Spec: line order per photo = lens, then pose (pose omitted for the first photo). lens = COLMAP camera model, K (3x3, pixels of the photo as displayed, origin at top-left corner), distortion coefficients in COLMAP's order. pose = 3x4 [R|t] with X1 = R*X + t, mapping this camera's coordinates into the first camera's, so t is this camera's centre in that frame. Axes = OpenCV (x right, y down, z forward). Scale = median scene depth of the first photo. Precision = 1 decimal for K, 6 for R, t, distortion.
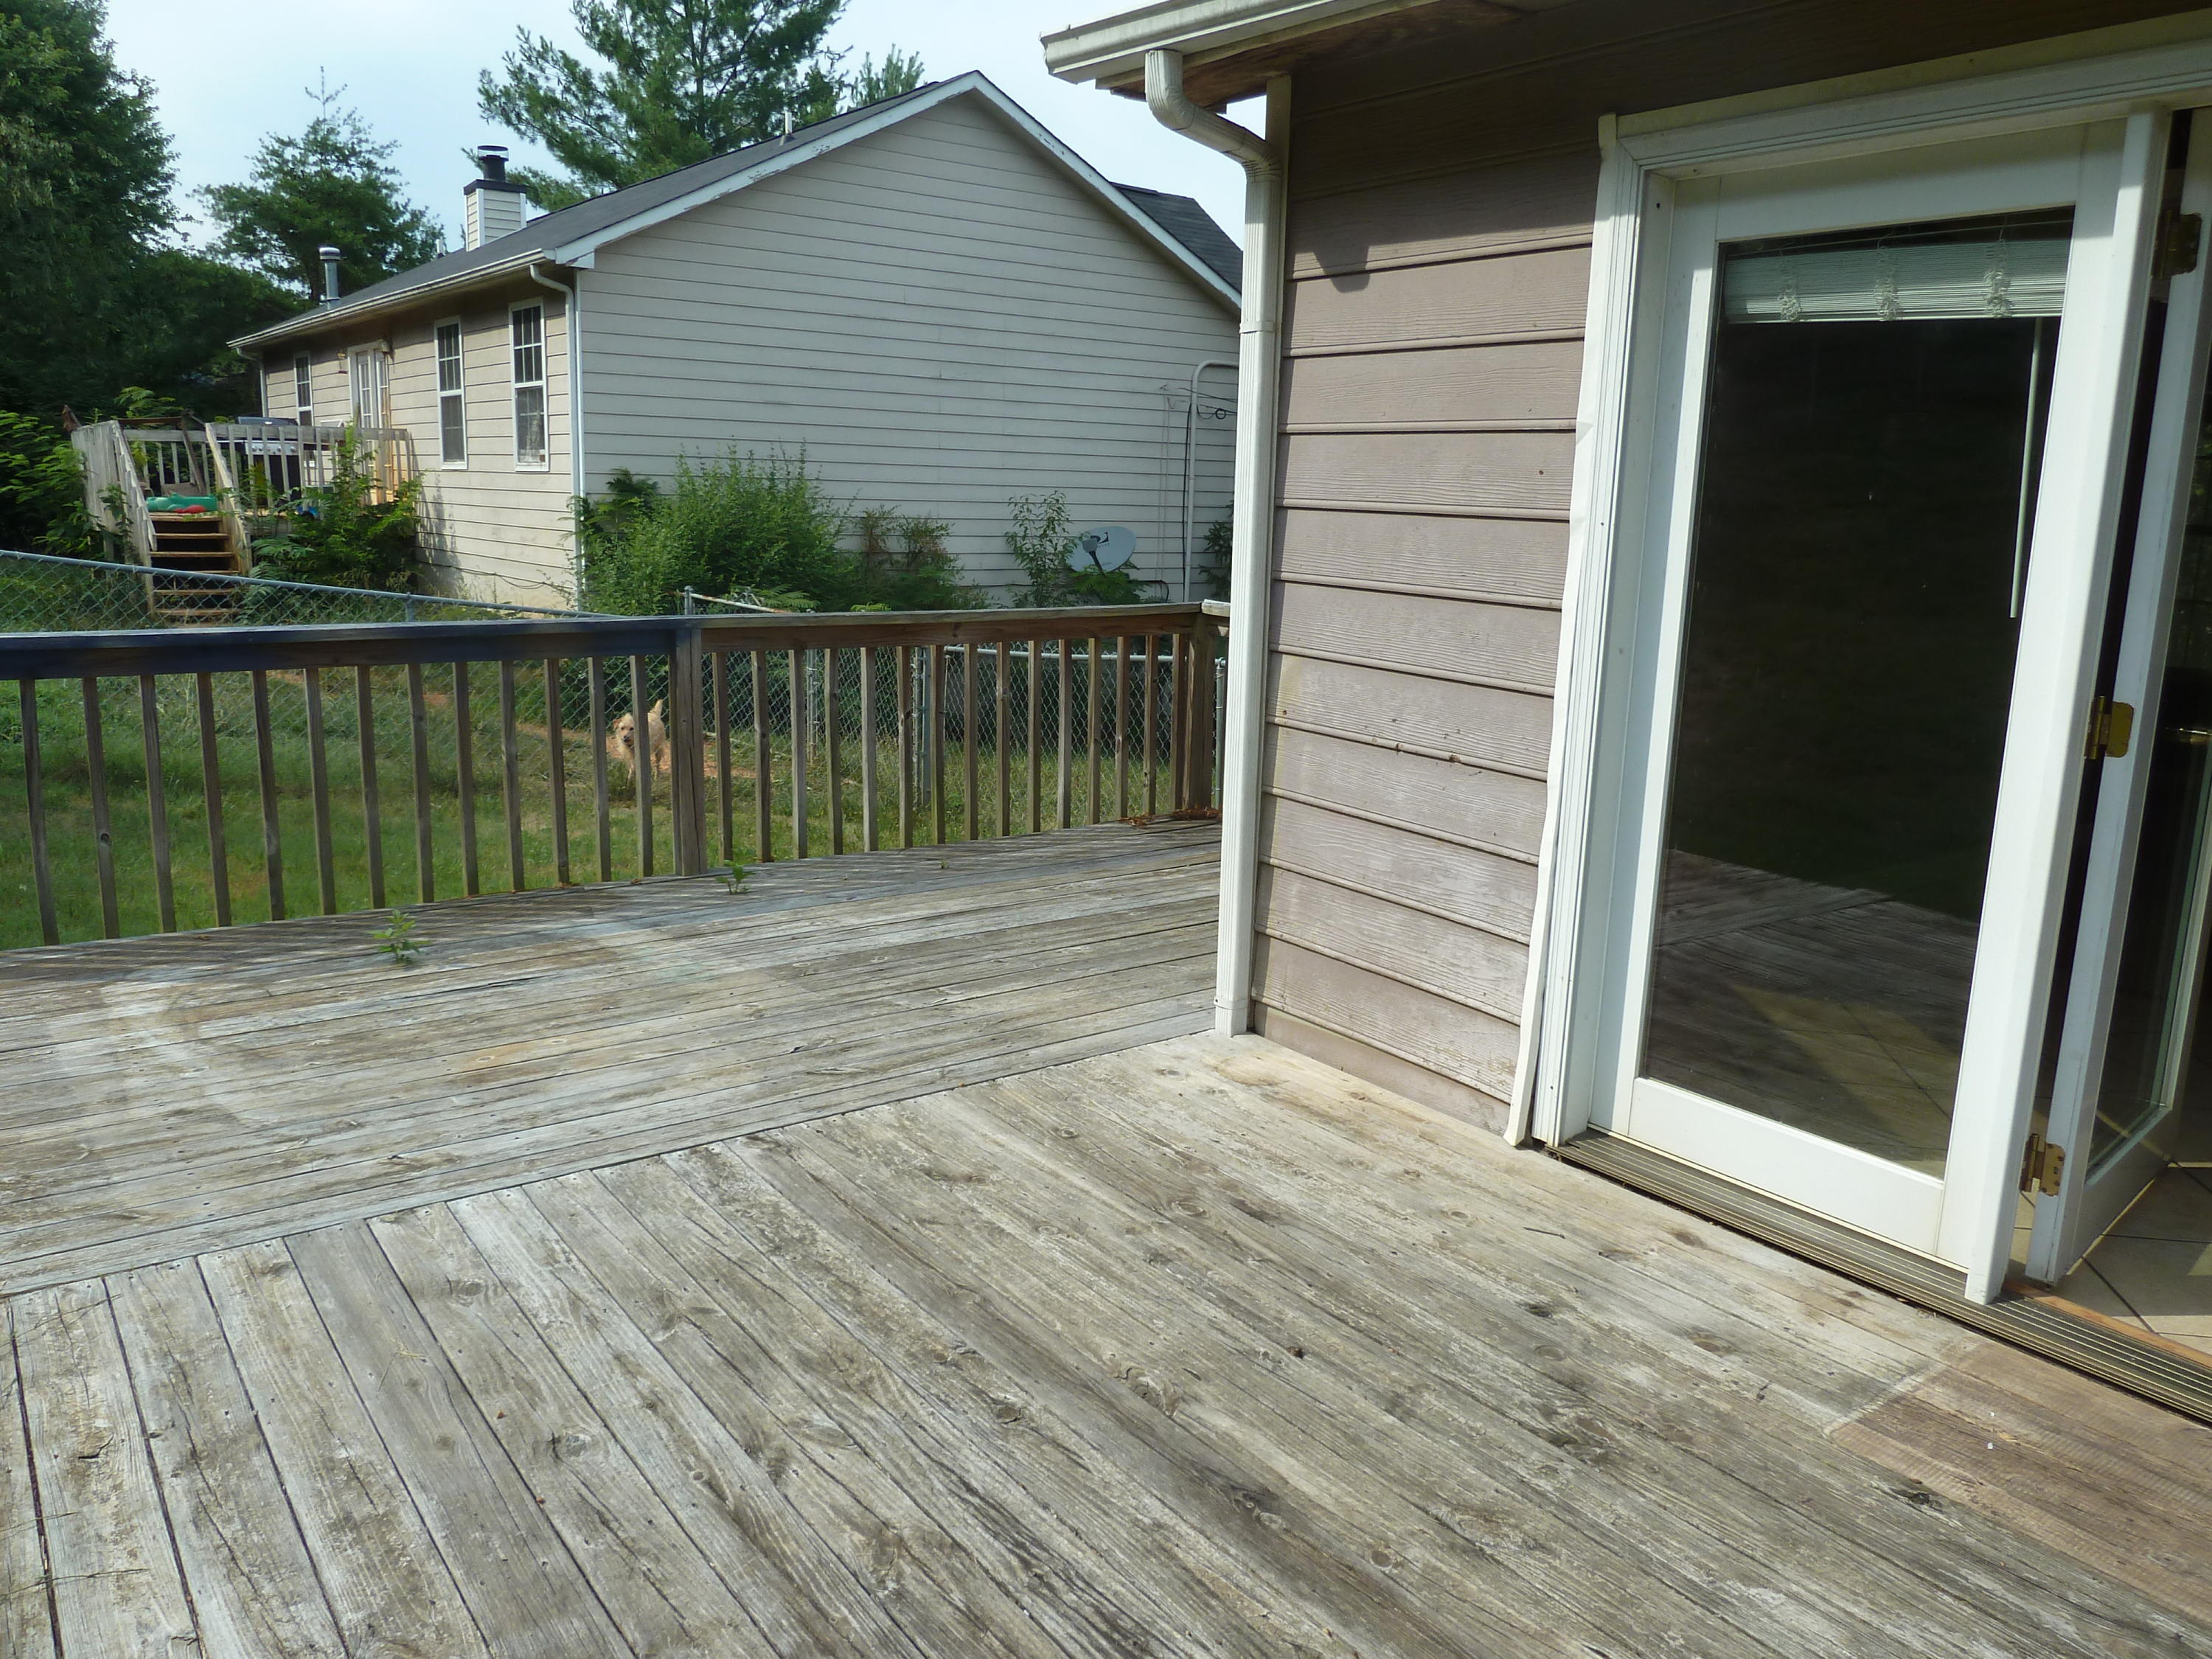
lens RADIAL K [[1660.8, 0, 1110.6], [0, 1660.8, 815.7], [0, 0, 1]] dist [-0.031617, 0.005146]
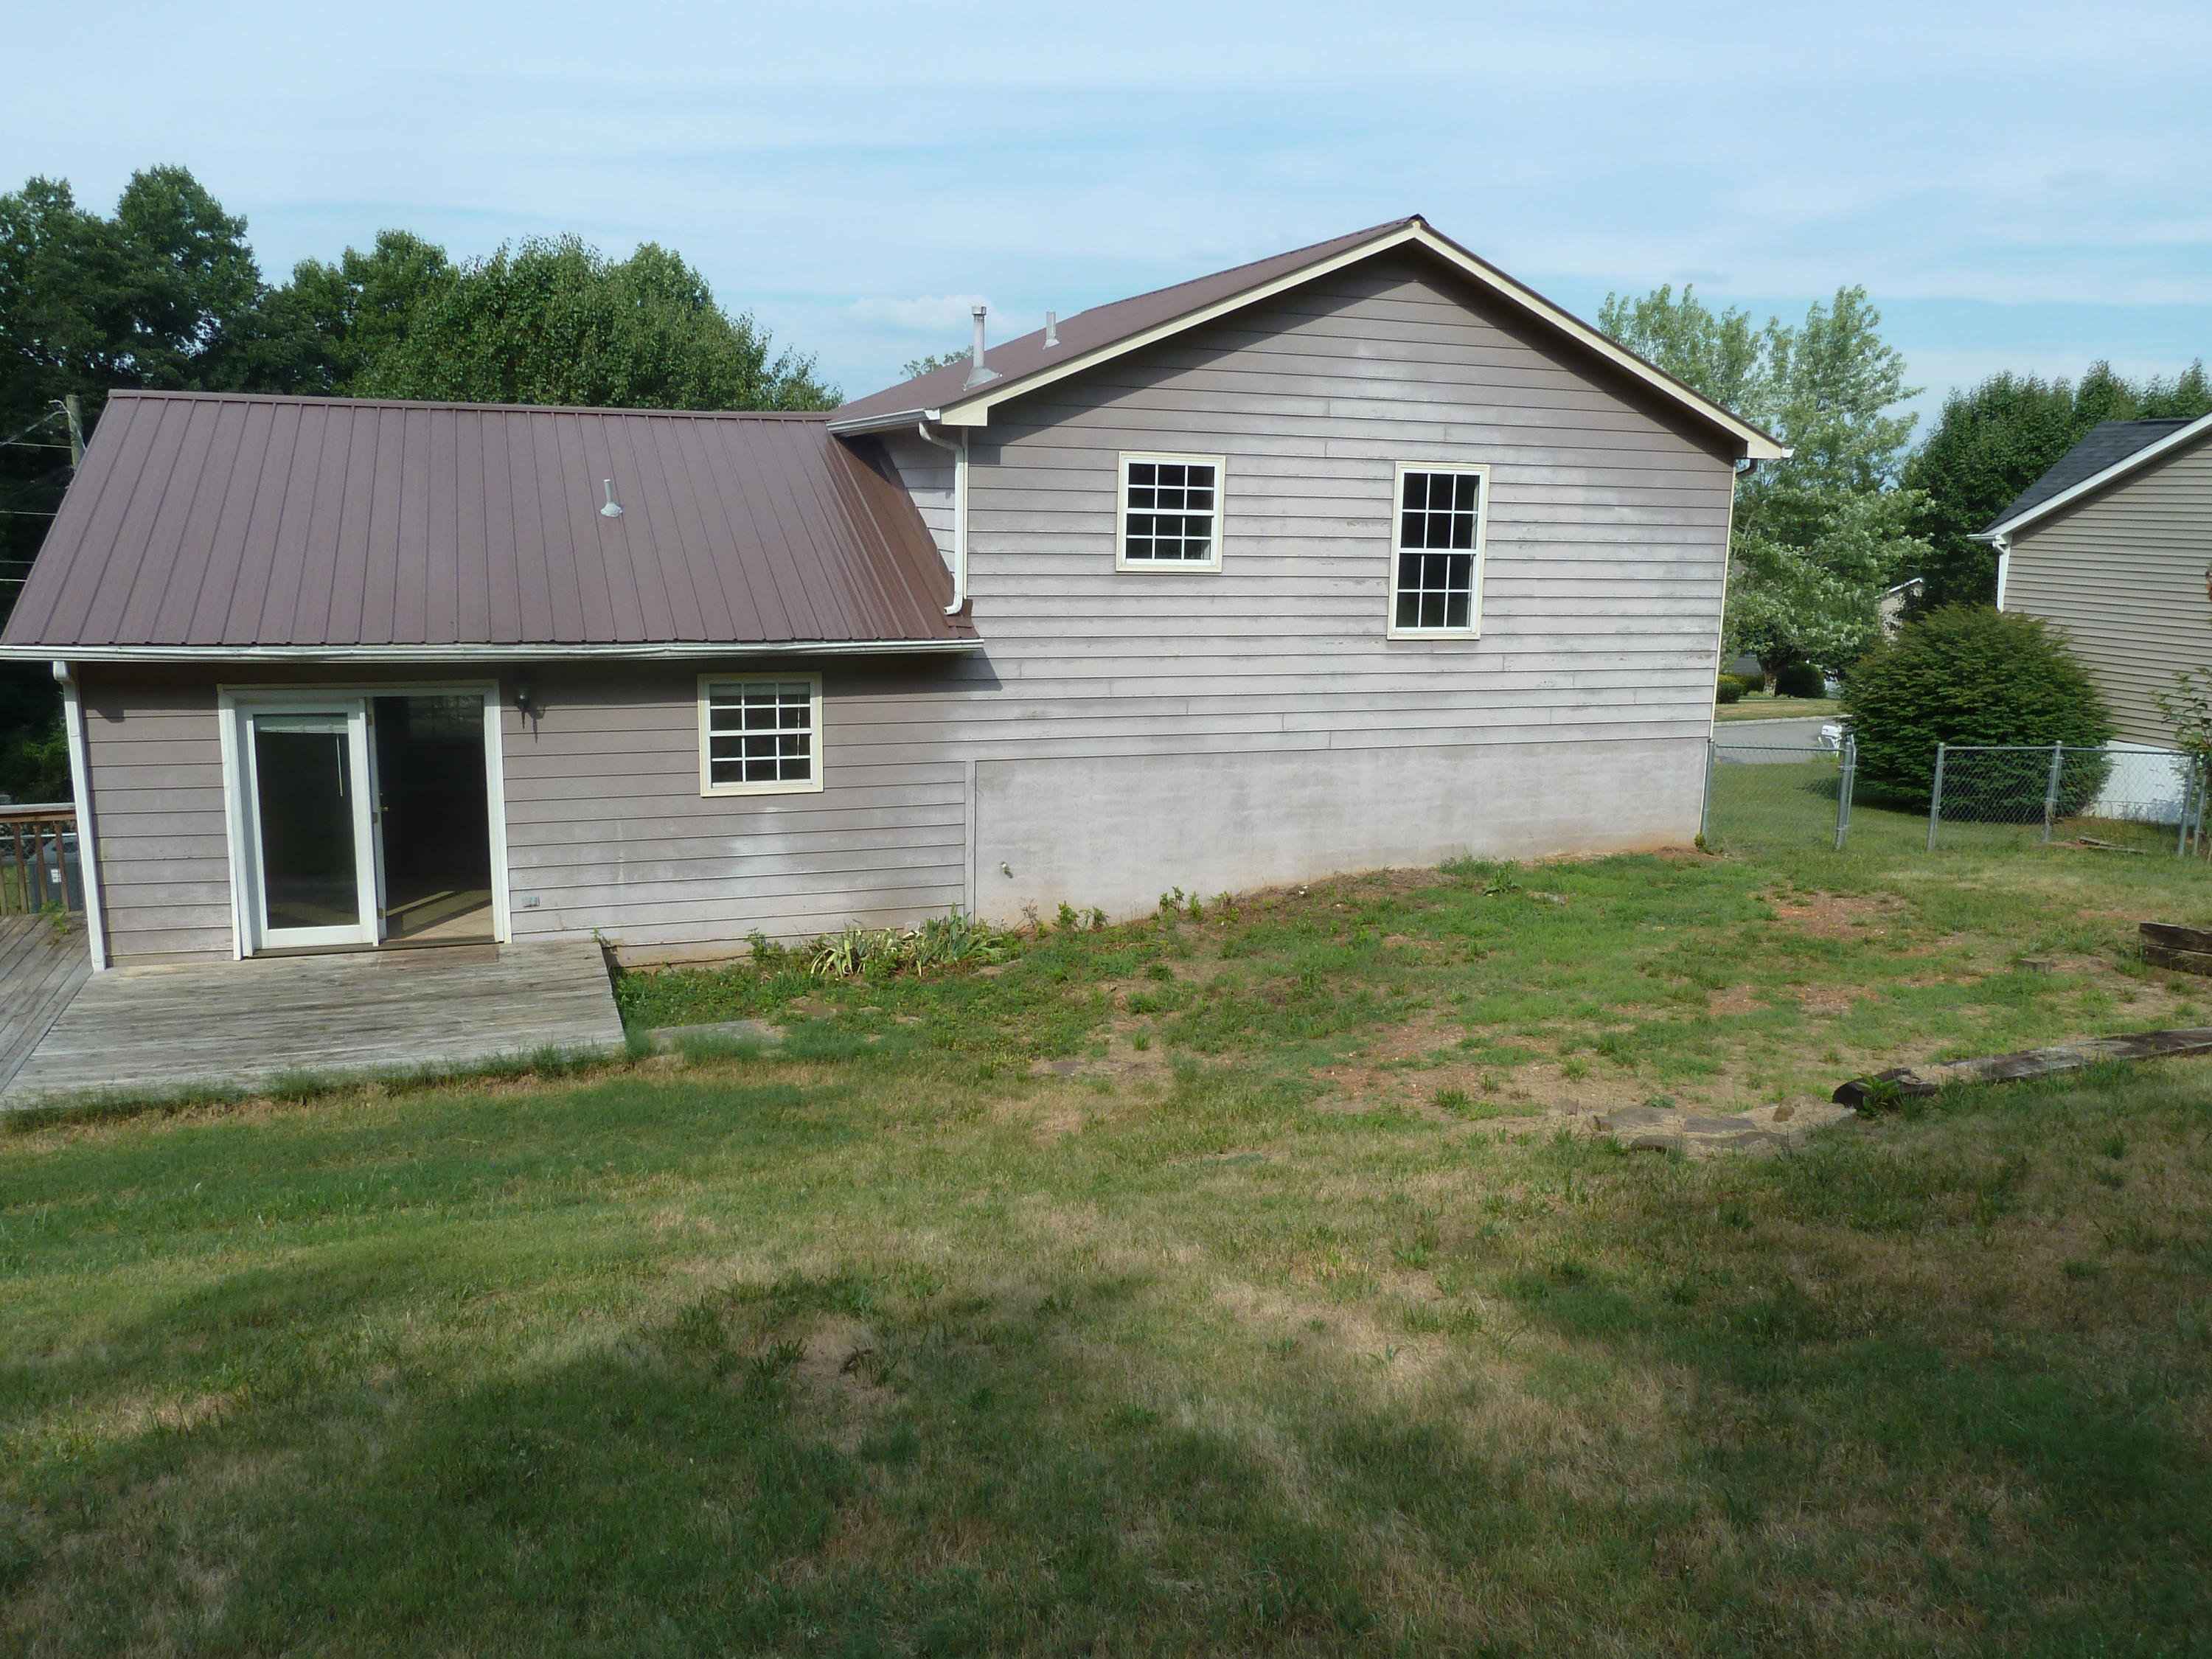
lens RADIAL K [[1660.8, 0, 1110.6], [0, 1660.8, 815.7], [0, 0, 1]] dist [-0.031617, 0.005146]
pose [[0.281885, -0.200221, 0.938324, -2.589583], [0.164019, 0.973643, 0.158484, -0.370147], [-0.945325, 0.109229, 0.307295, -1.963500]]
